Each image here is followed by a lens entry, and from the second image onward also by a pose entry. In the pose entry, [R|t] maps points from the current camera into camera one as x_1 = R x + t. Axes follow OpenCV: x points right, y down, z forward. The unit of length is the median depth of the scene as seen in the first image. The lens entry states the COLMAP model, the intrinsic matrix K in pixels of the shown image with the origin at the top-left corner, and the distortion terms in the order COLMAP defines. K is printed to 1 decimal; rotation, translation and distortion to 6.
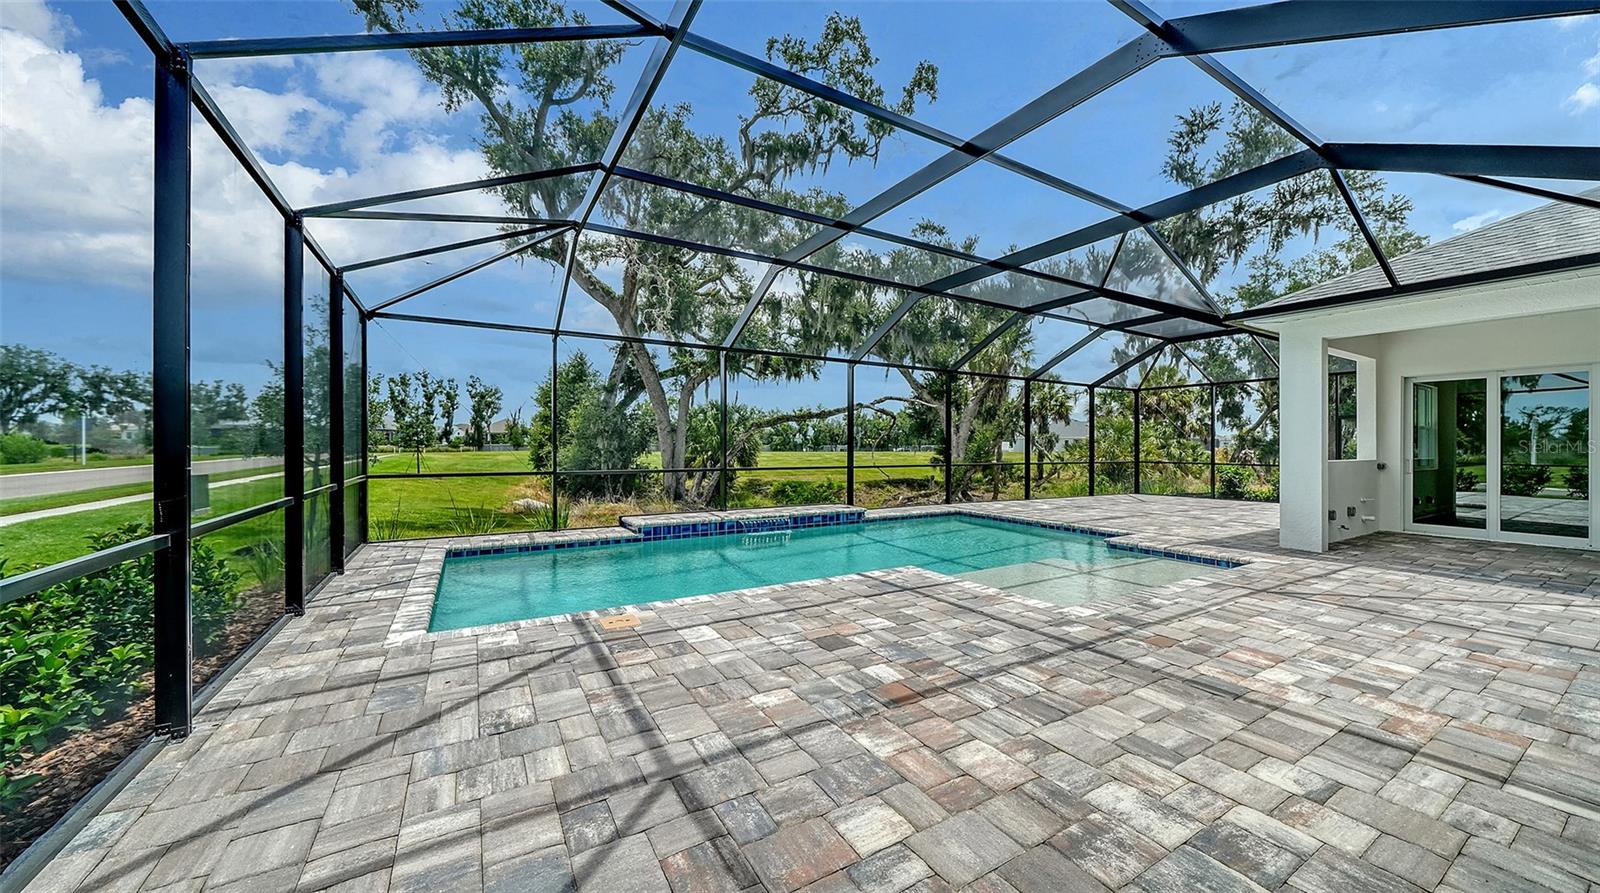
lens RADIAL K [[559.1, 0, 796.1], [0, 559.1, 449.1], [0, 0, 1]] dist [-0.000330, -0.000025]
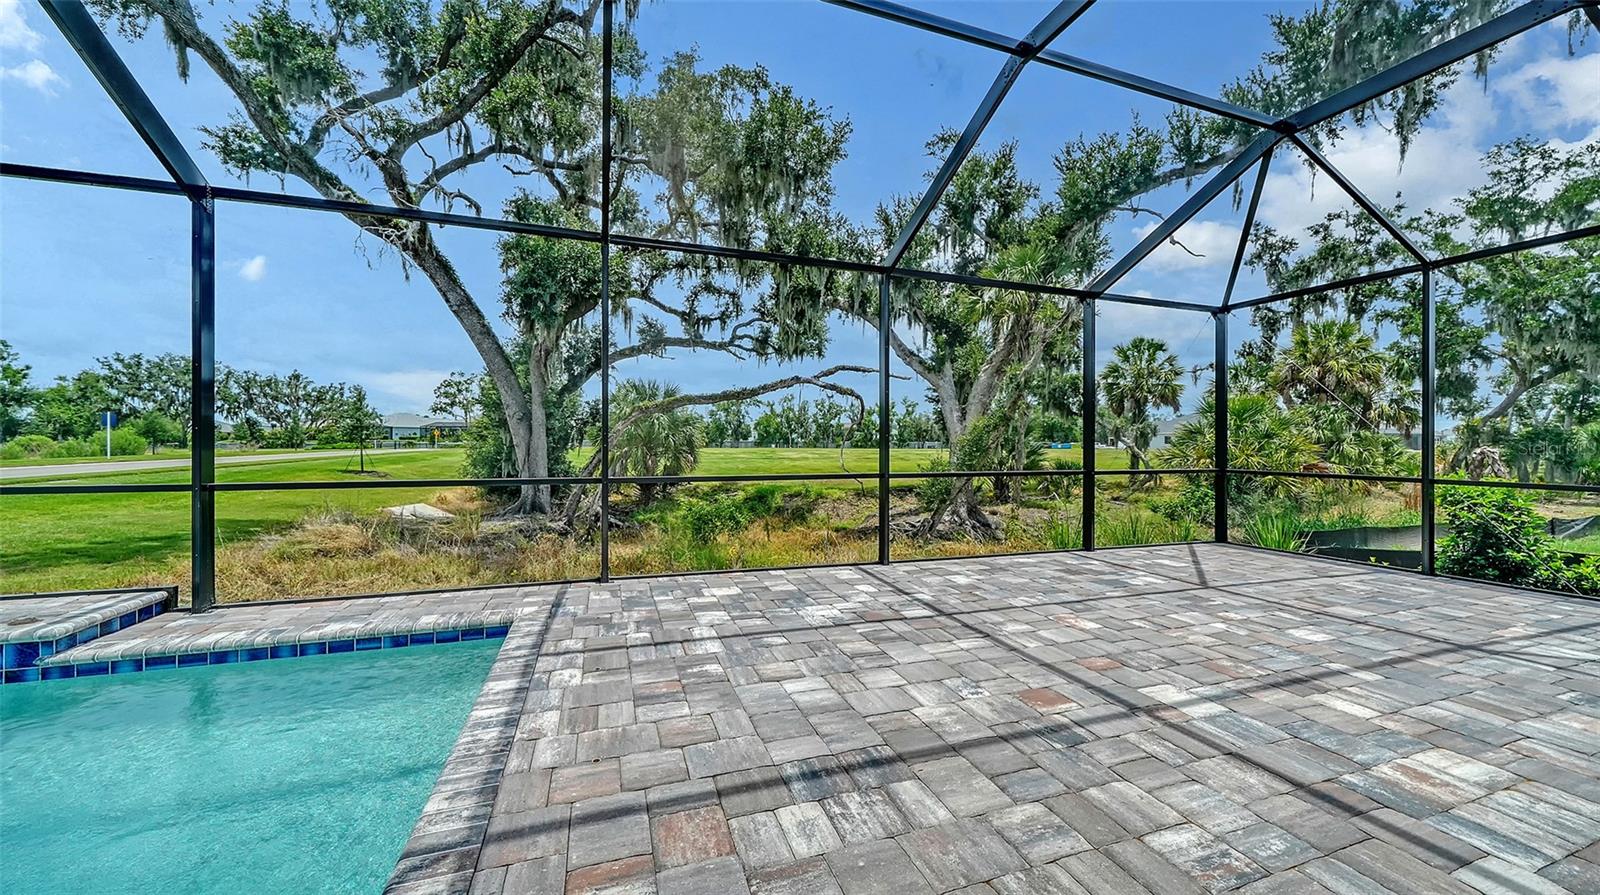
lens RADIAL K [[559.1, 0, 802.0], [0, 559.1, 444.9], [0, 0, 1]] dist [-0.000330, -0.000025]
pose [[0.981475, 0.002038, -0.191580, 0.163573], [-0.002421, 0.999996, -0.001762, 0.001308], [0.191576, 0.002193, 0.981475, 0.222680]]
